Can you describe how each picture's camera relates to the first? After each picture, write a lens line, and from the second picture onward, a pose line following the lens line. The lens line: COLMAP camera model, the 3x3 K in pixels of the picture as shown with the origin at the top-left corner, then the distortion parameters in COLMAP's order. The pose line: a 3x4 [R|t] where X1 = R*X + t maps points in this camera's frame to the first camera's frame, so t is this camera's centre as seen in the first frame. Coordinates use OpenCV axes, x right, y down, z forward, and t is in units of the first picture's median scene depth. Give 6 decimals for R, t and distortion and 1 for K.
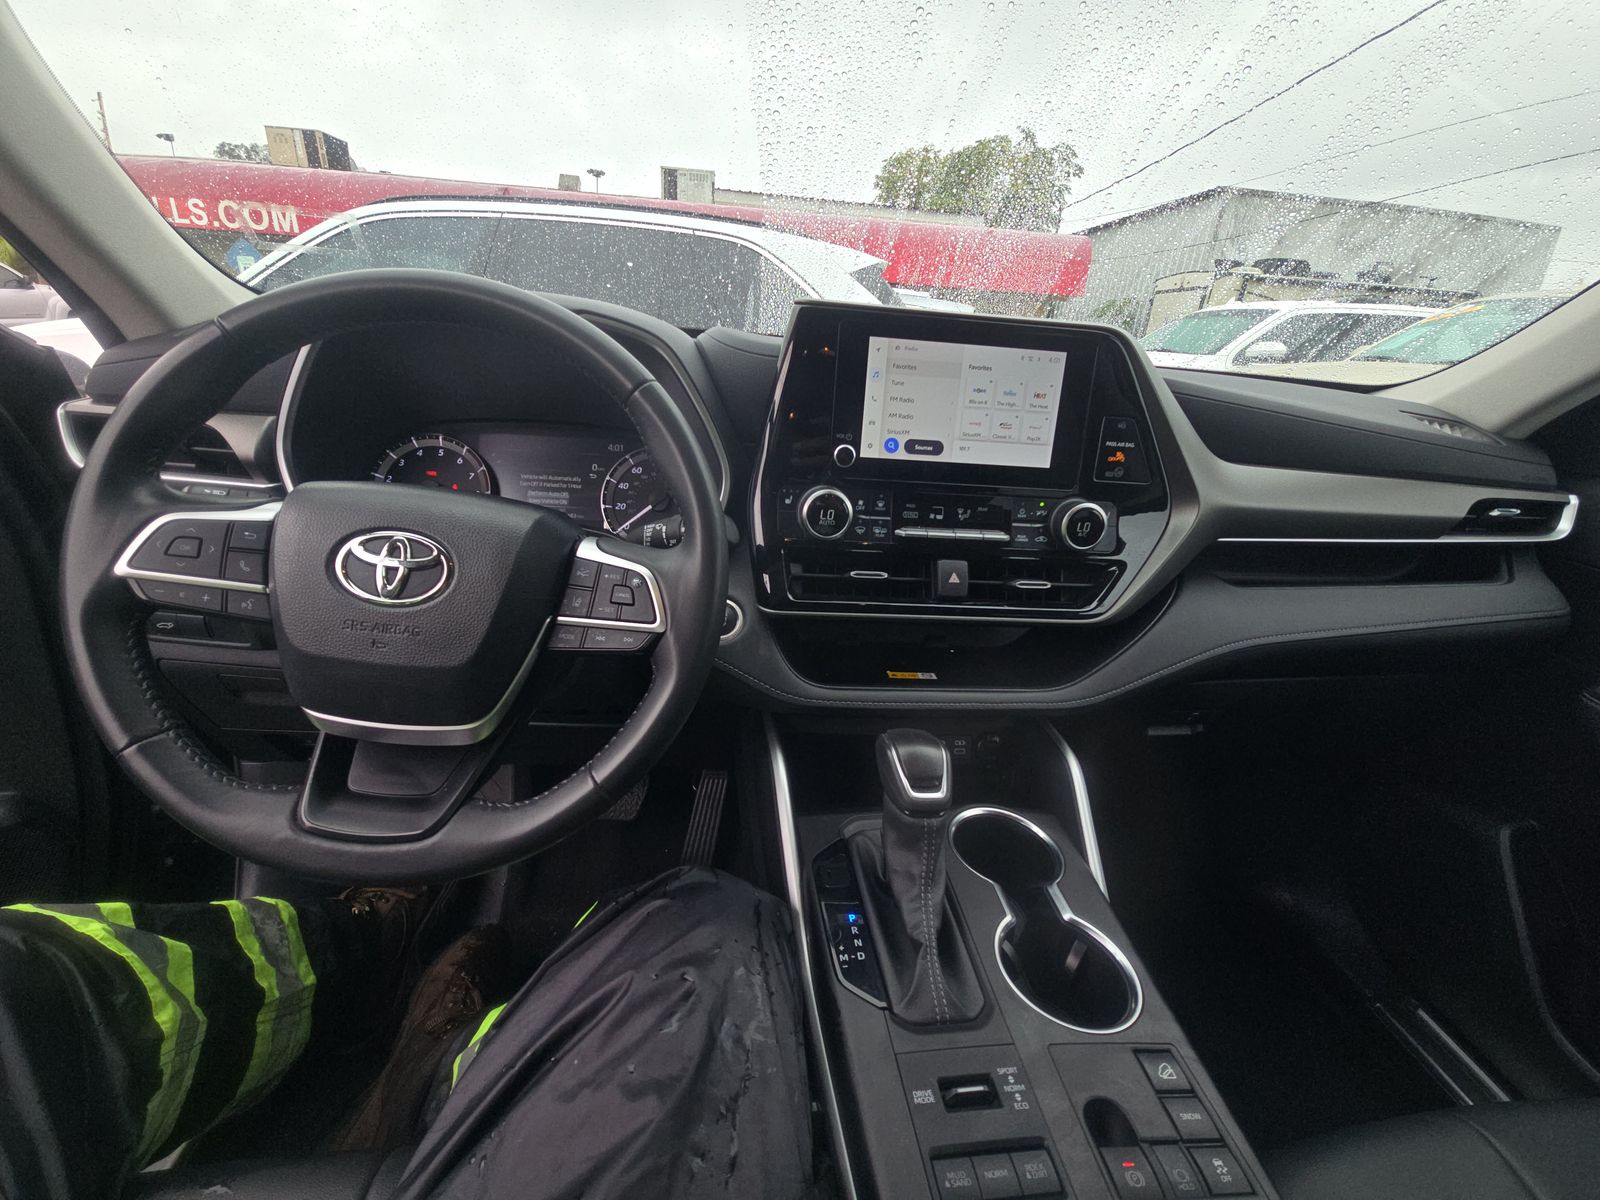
lens RADIAL K [[637.9, 0, 804.0], [0, 637.9, 601.2], [0, 0, 1]] dist [0.009854, -0.000095]
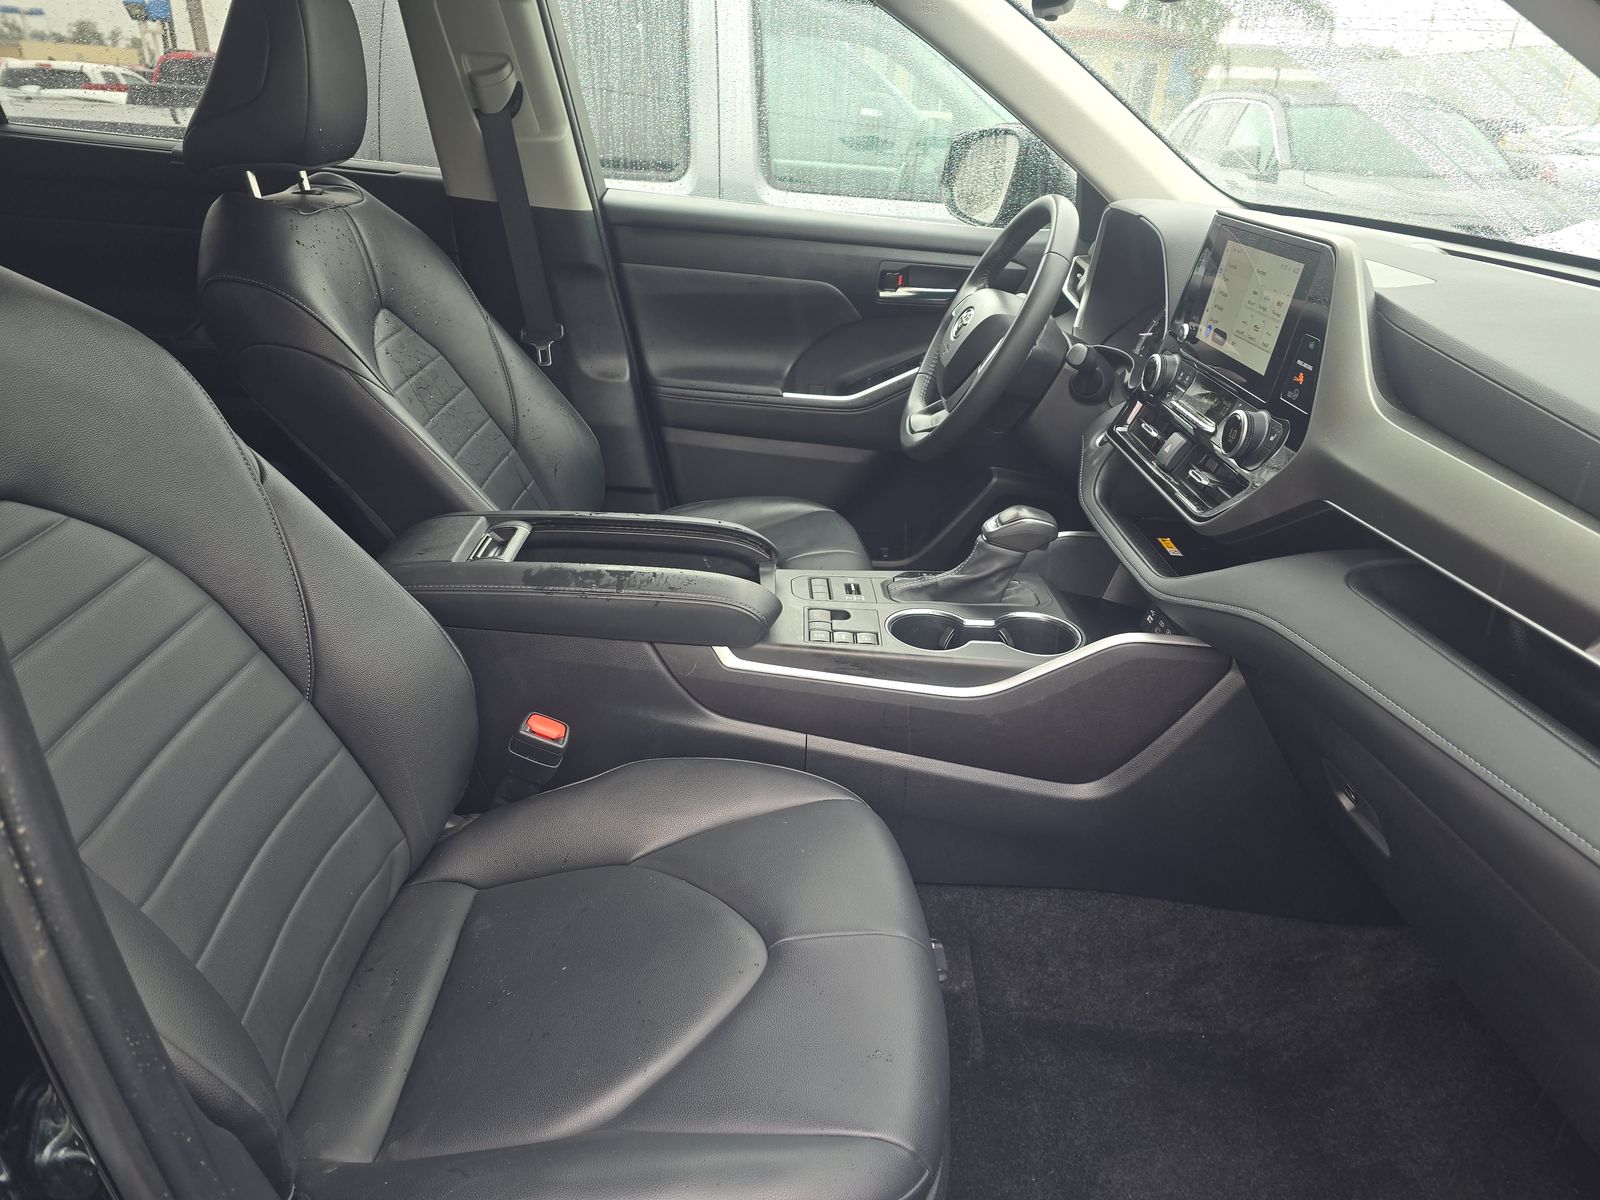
lens RADIAL K [[1083.6, 0, 799.7], [0, 1083.6, 597.8], [0, 0, 1]] dist [0.036148, -0.027221]
pose [[-0.052893, 0.359906, -0.931488, 2.181731], [-0.407417, 0.843851, 0.349179, -0.220343], [0.911709, 0.397973, 0.101998, 0.312755]]
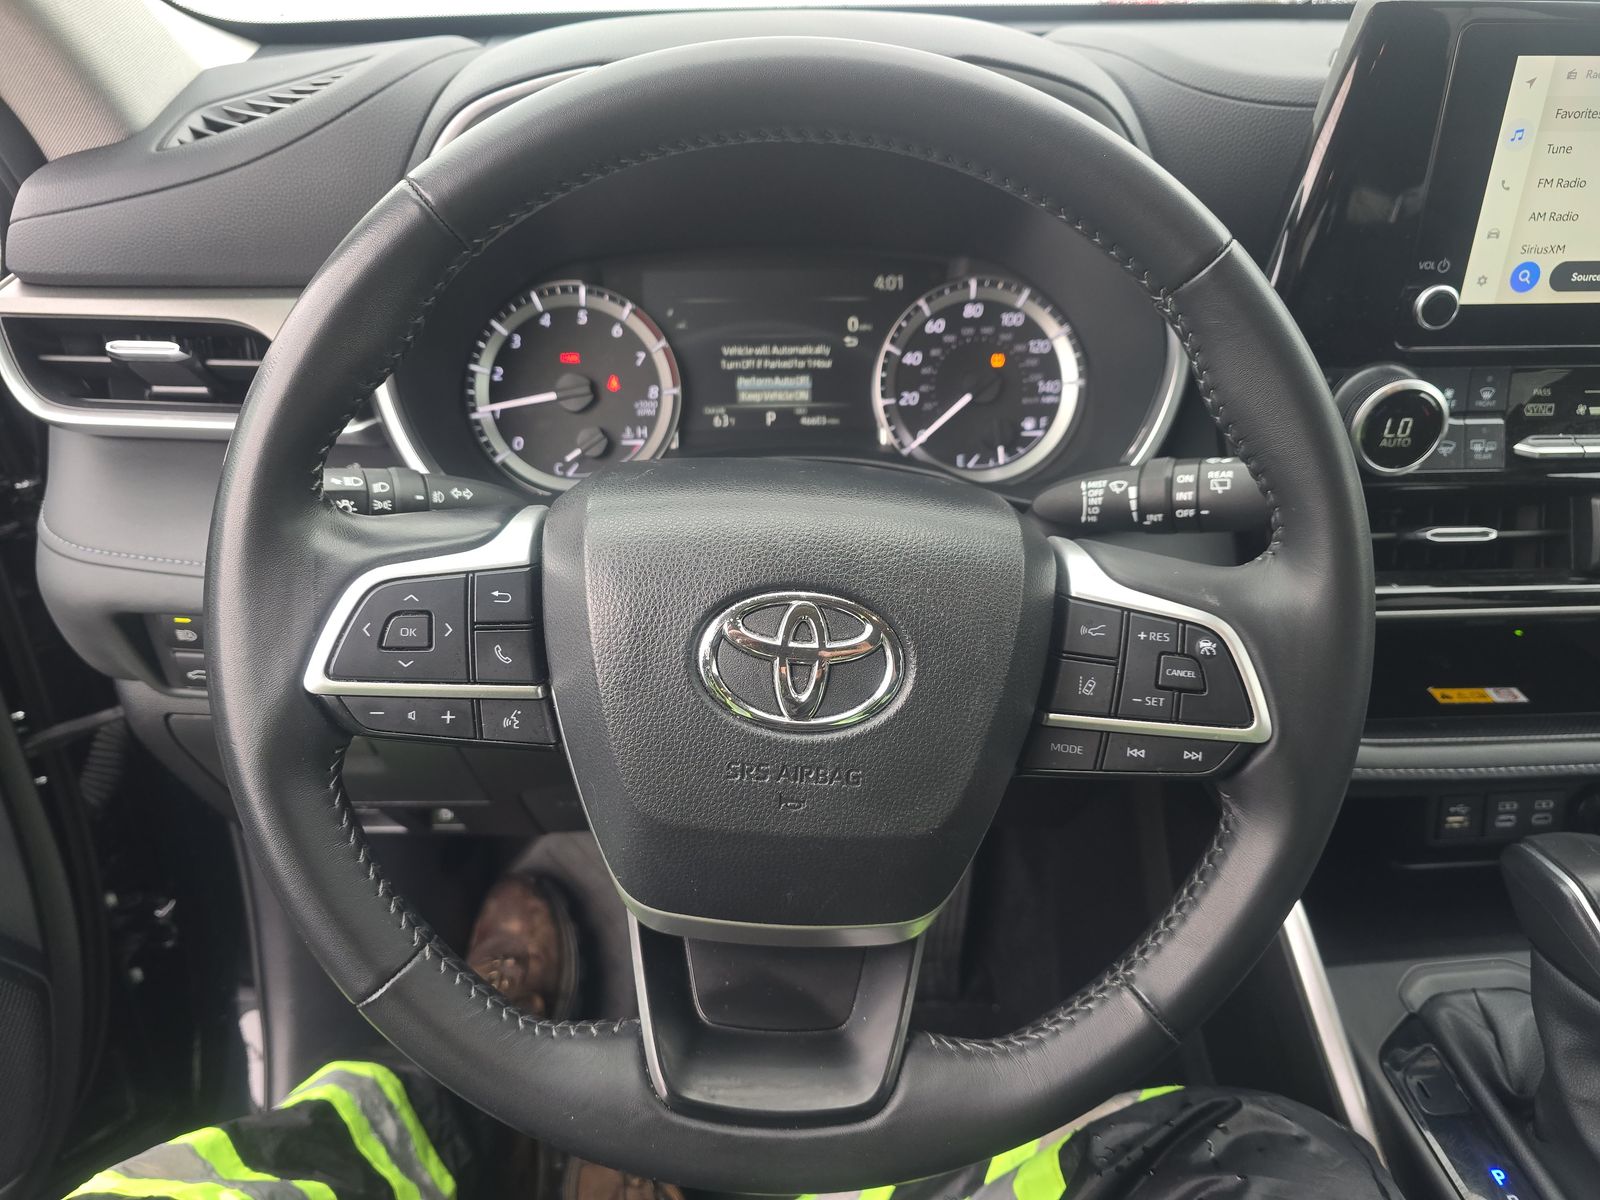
lens RADIAL K [[1083.6, 0, 798.9], [0, 1083.6, 595.0], [0, 0, 1]] dist [0.036148, -0.027221]
pose [[0.997357, -0.037219, -0.062408, -0.387627], [0.047561, 0.983697, 0.173432, -0.175055], [0.054935, -0.175941, 0.982867, 0.079327]]
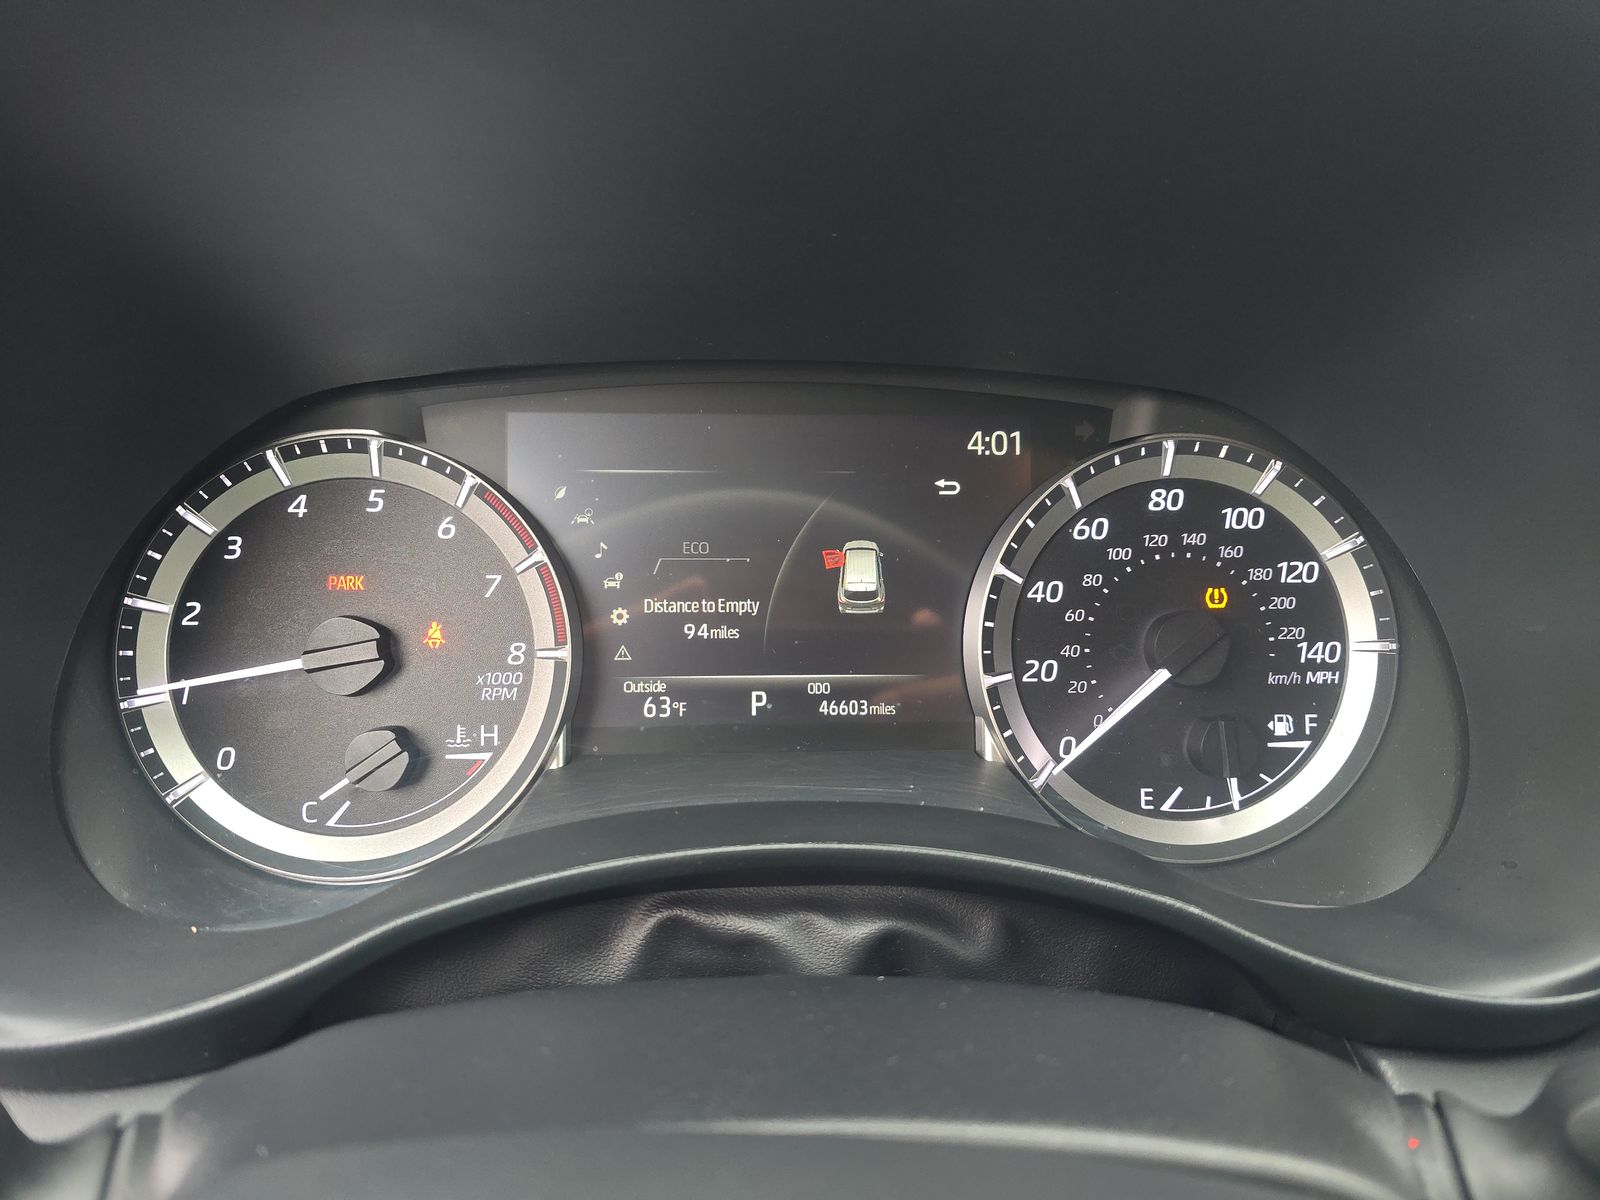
lens RADIAL K [[1083.6, 0, 796.9], [0, 1083.6, 599.6], [0, 0, 1]] dist [0.036148, -0.027221]
pose [[0.998276, -0.029387, -0.050809, -0.428808], [0.031576, 0.998583, 0.042826, -0.236468], [0.049478, -0.044357, 0.997790, 0.644480]]
